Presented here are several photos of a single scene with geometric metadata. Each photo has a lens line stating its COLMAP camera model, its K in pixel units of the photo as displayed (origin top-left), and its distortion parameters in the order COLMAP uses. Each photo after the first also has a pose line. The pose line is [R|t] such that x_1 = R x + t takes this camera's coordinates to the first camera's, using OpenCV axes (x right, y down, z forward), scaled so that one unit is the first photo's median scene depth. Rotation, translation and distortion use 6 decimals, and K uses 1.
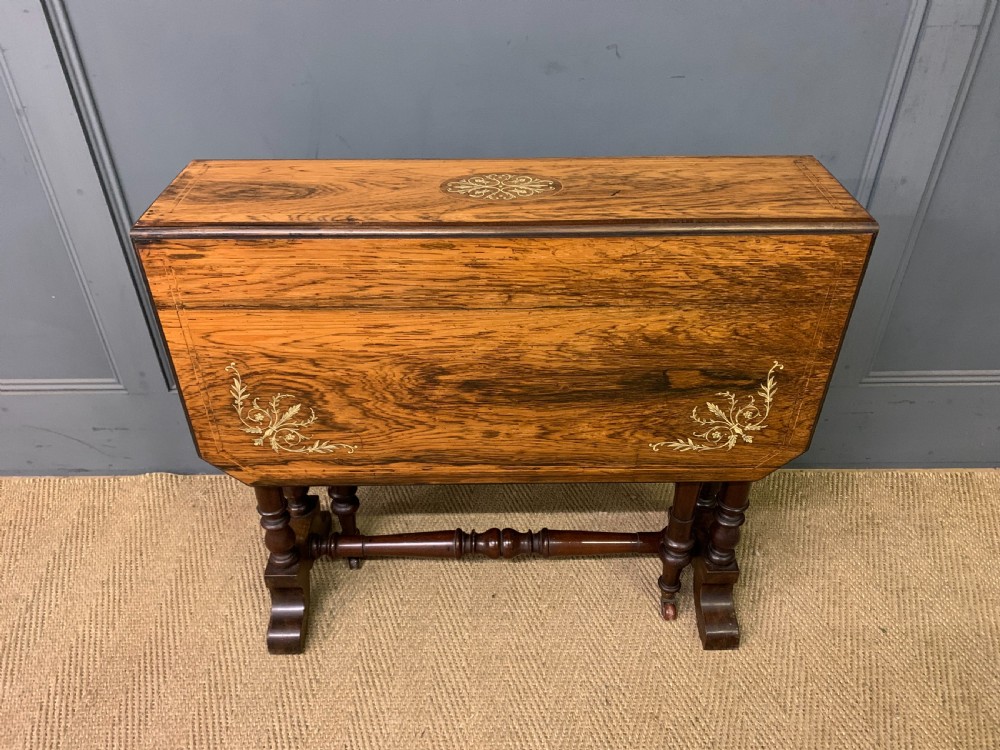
lens RADIAL K [[764.8, 0, 489.4], [0, 764.8, 368.1], [0, 0, 1]] dist [0.058408, -0.036671]
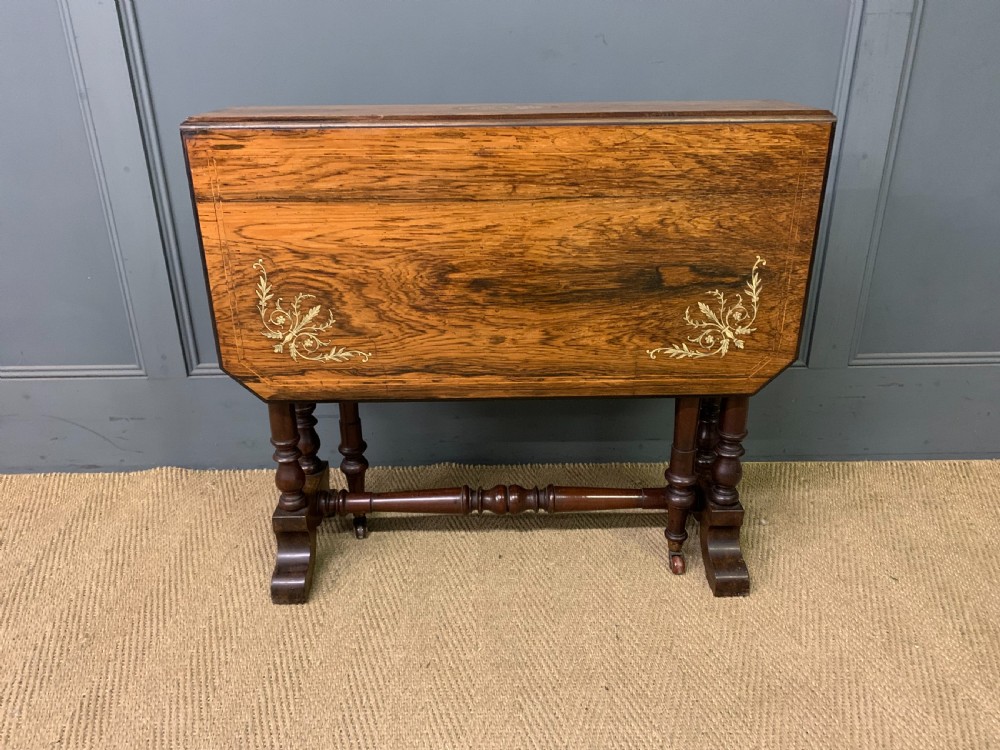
lens RADIAL K [[764.8, 0, 493.8], [0, 764.8, 369.5], [0, 0, 1]] dist [0.058408, -0.036671]
pose [[0.999991, -0.003566, 0.002468, -0.005980], [0.004025, 0.975095, -0.221751, 0.361301], [-0.001616, 0.221759, 0.975100, -0.026606]]
